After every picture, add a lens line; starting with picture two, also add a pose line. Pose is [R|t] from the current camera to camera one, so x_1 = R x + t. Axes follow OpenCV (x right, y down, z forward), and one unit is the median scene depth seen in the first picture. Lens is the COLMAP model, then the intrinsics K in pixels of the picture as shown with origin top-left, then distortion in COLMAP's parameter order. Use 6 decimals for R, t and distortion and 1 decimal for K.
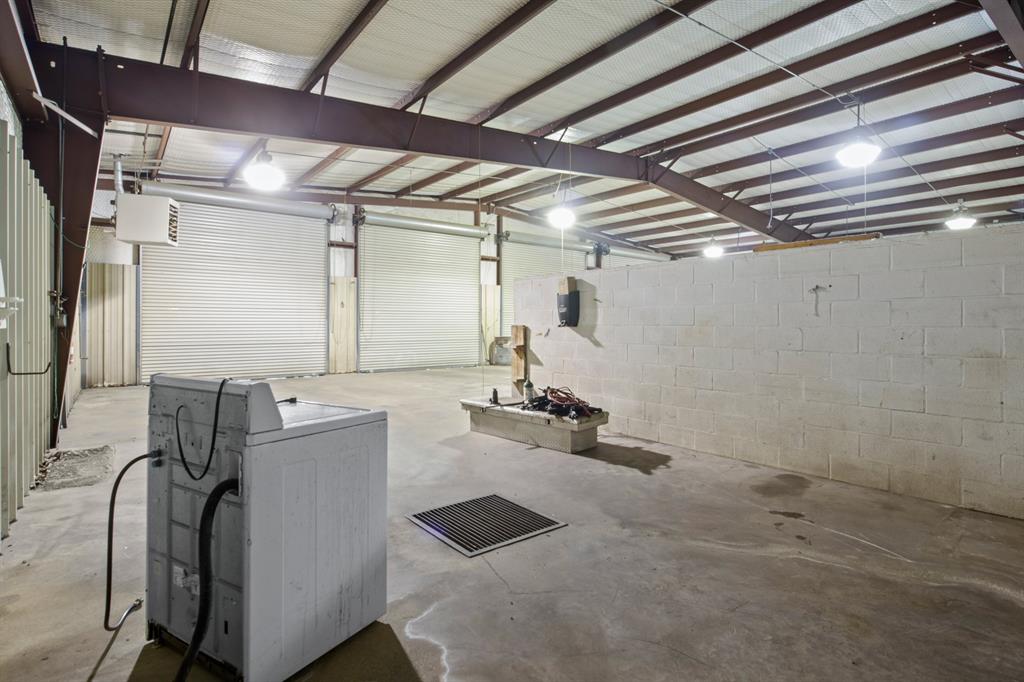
lens RADIAL K [[519.4, 0, 515.0], [0, 519.4, 334.7], [0, 0, 1]] dist [-0.015082, 0.003161]
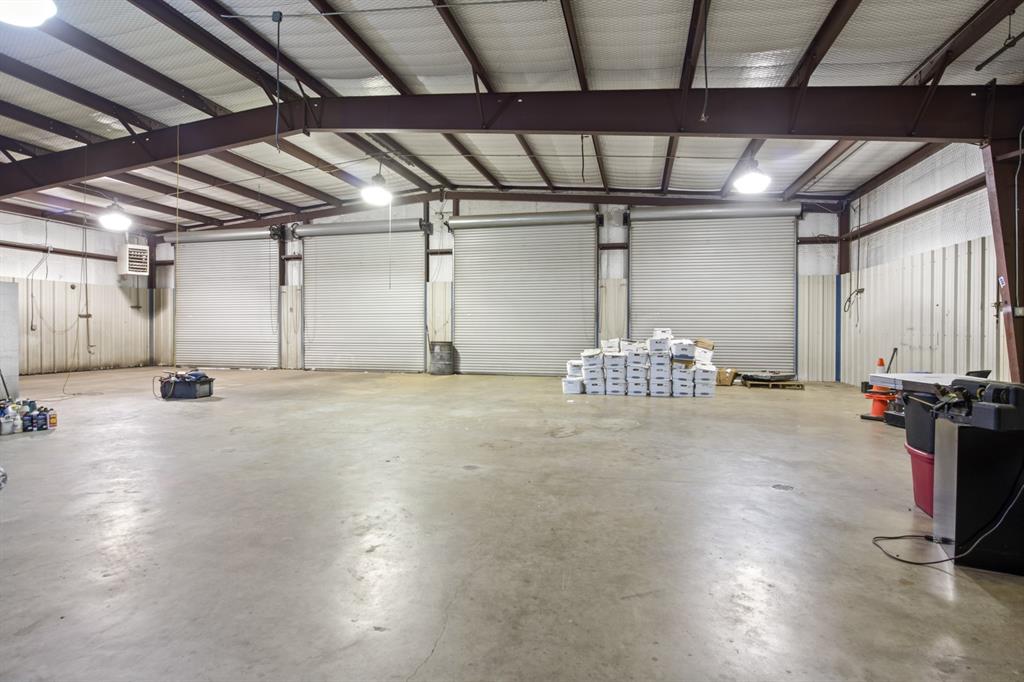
lens RADIAL K [[519.4, 0, 511.6], [0, 519.4, 334.9], [0, 0, 1]] dist [-0.015082, 0.003161]
pose [[0.612006, 0.008842, -0.790804, 0.798790], [-0.015364, 0.999882, -0.000710, -0.007834], [0.790704, 0.012584, 0.612069, 0.623022]]
